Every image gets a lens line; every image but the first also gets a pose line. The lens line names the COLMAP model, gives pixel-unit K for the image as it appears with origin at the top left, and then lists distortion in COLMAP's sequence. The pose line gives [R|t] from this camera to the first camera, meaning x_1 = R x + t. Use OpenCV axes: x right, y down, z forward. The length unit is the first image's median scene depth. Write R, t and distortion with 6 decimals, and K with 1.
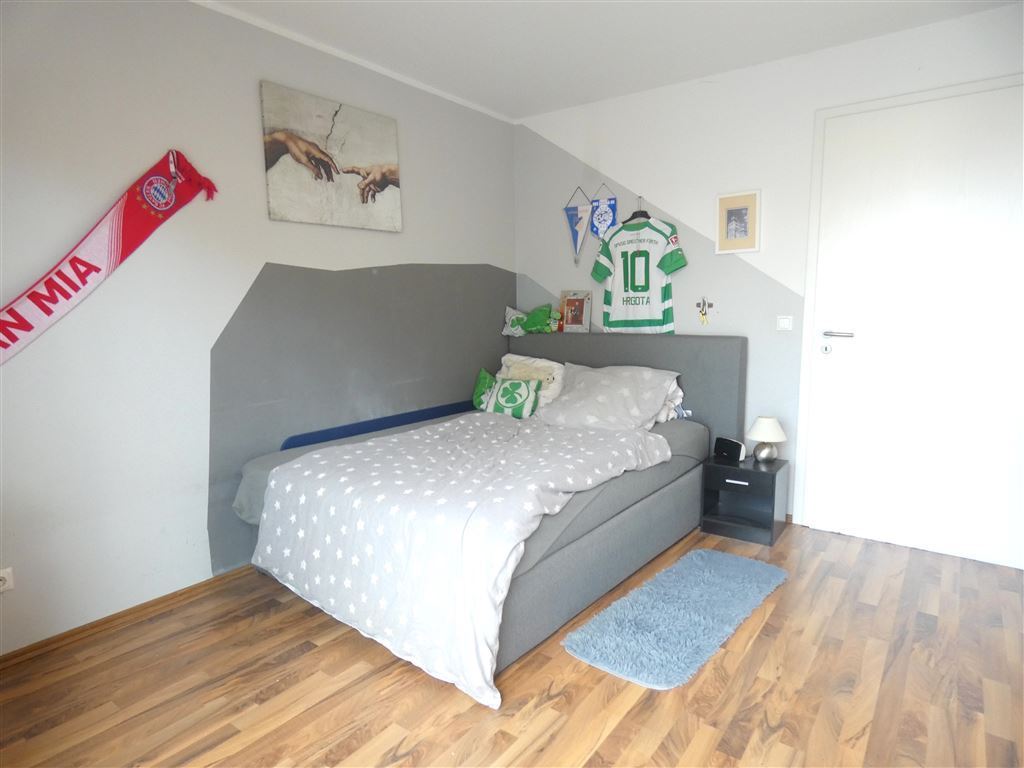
lens RADIAL K [[616.0, 0, 512.0], [0, 616.0, 384.0], [0, 0, 1]] dist [0.010090, -0.022500]
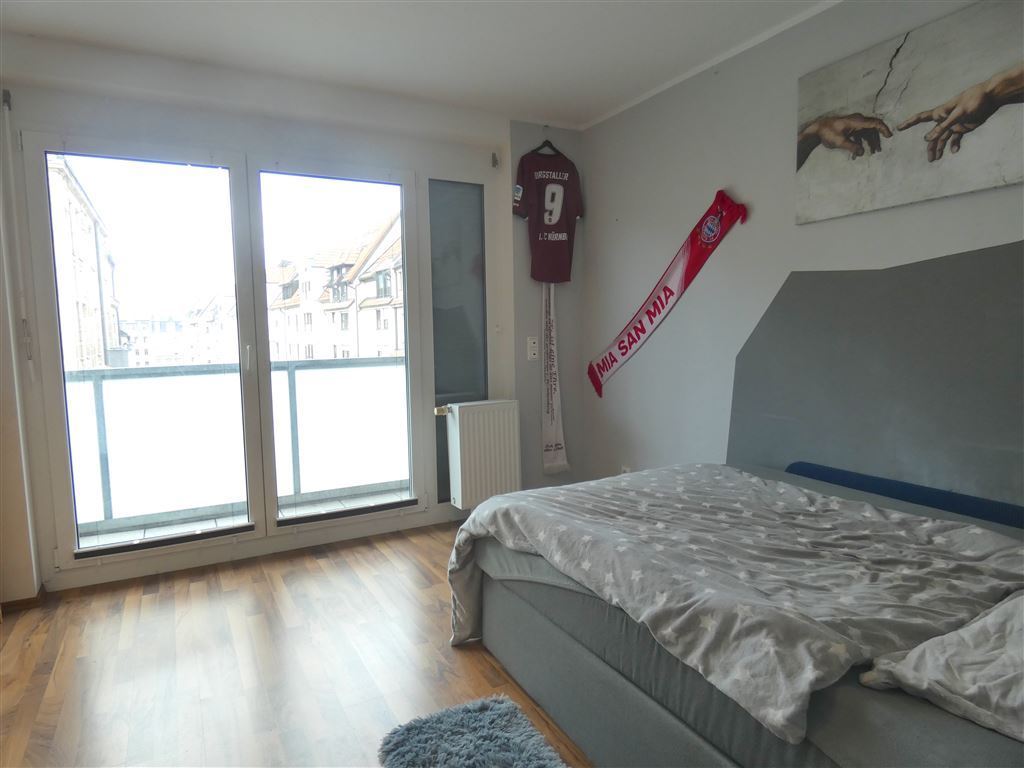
lens RADIAL K [[625.1, 0, 507.3], [0, 625.1, 387.8], [0, 0, 1]] dist [0.021796, 0.000792]
pose [[-0.434740, 0.110580, -0.893741, 0.671401], [-0.091837, 0.981815, 0.166149, -0.139168], [0.895861, 0.154310, -0.416679, 1.022649]]
